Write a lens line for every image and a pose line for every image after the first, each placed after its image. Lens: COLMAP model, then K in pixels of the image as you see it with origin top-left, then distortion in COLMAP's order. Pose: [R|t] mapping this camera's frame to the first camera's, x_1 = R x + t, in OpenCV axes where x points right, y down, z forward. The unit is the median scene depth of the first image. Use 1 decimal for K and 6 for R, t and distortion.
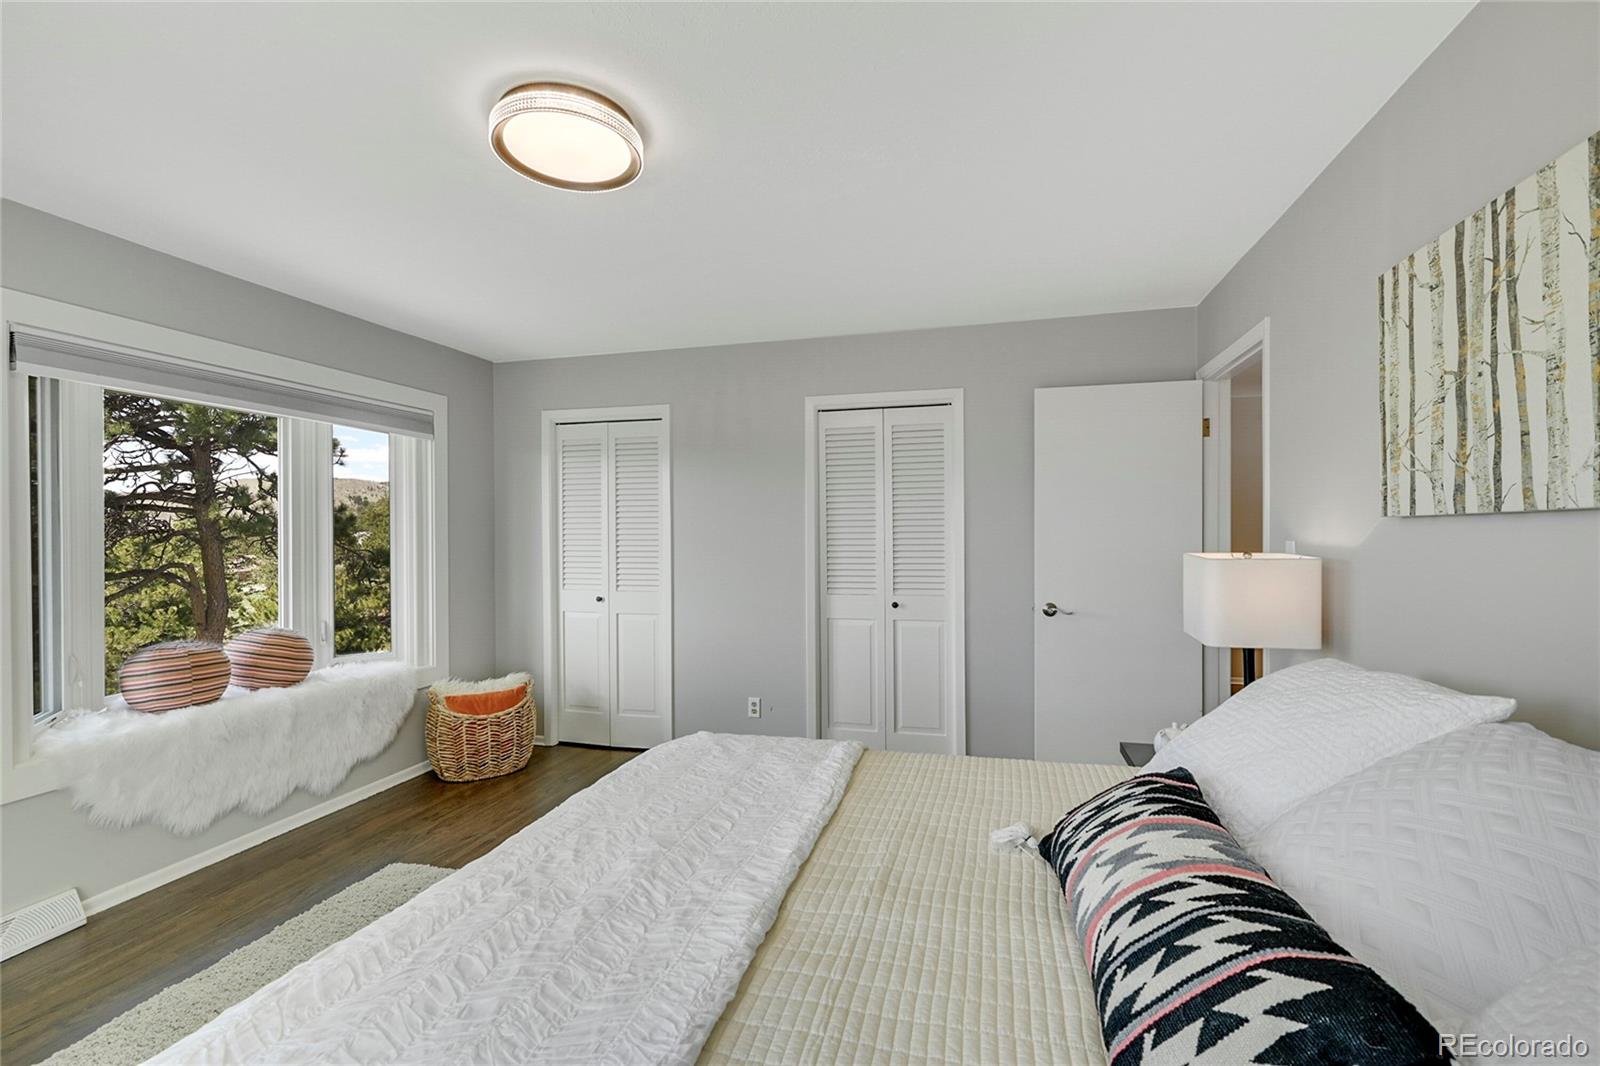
lens RADIAL K [[688.8, 0, 806.0], [0, 688.8, 532.6], [0, 0, 1]] dist [0.002009, 0.000034]
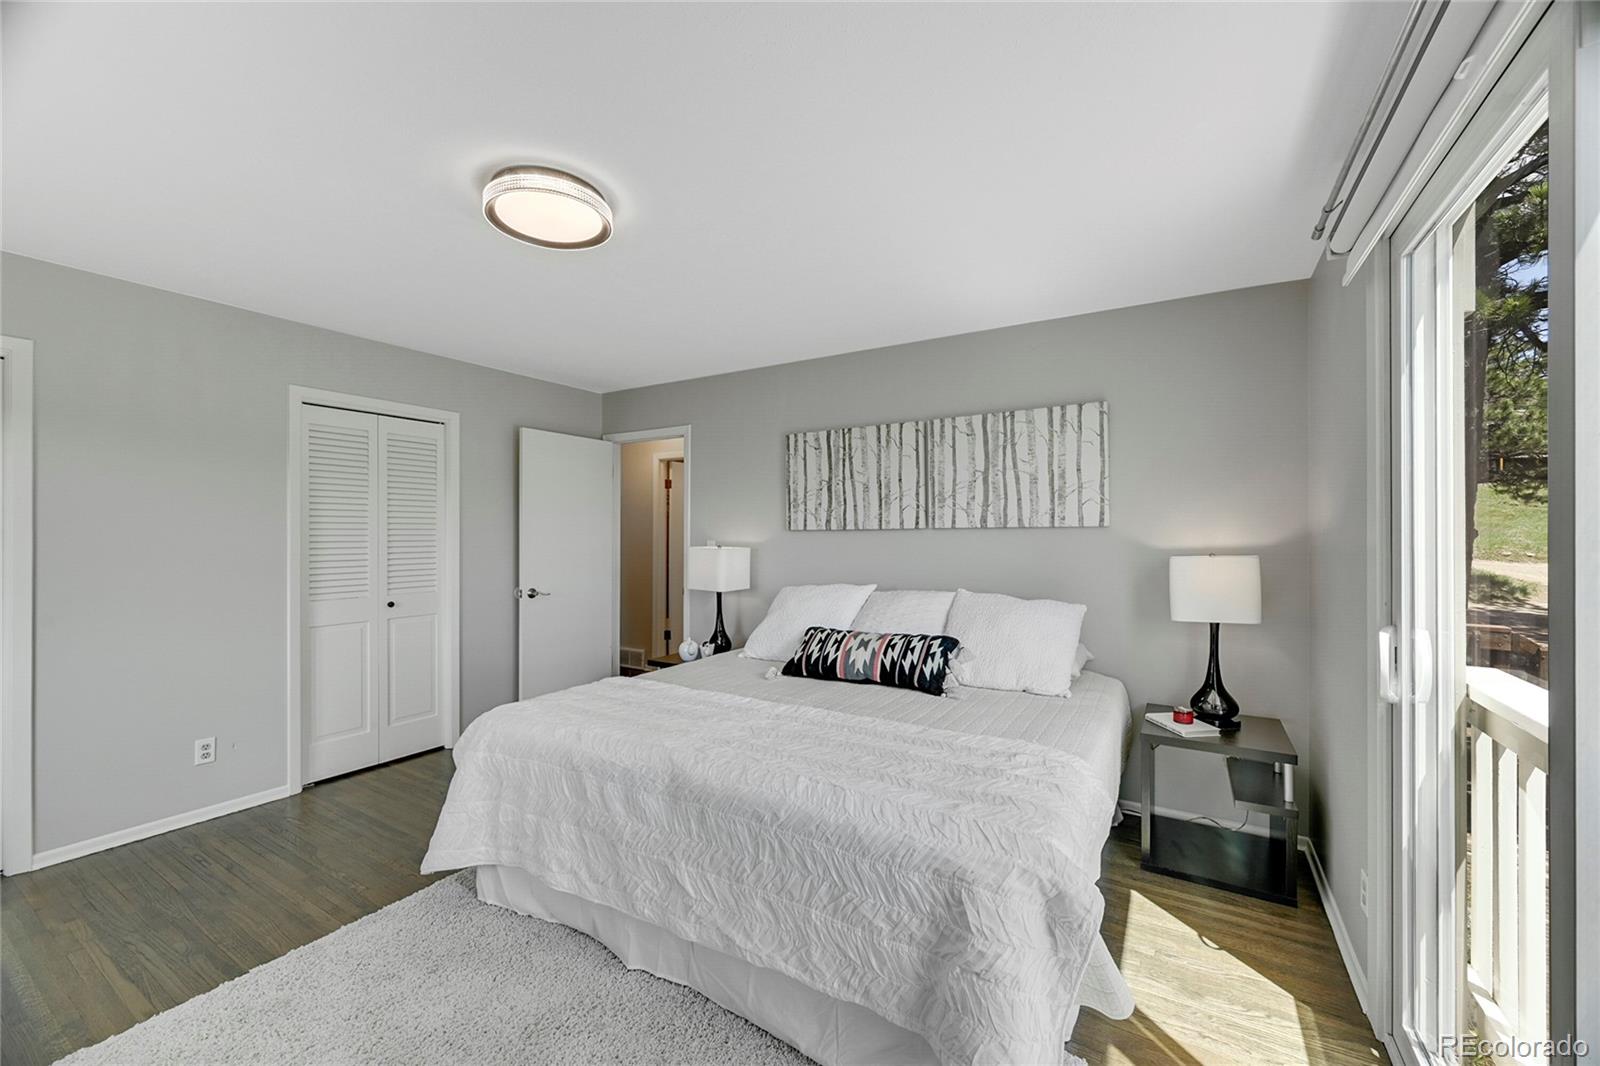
lens RADIAL K [[624.0, 0, 801.3], [0, 624.0, 536.8], [0, 0, 1]] dist [-0.001251, -0.000089]
pose [[0.292438, 0.006246, 0.956264, -1.447091], [-0.002018, 0.999980, -0.005914, 0.015978], [-0.956282, -0.000200, 0.292445, 0.304176]]
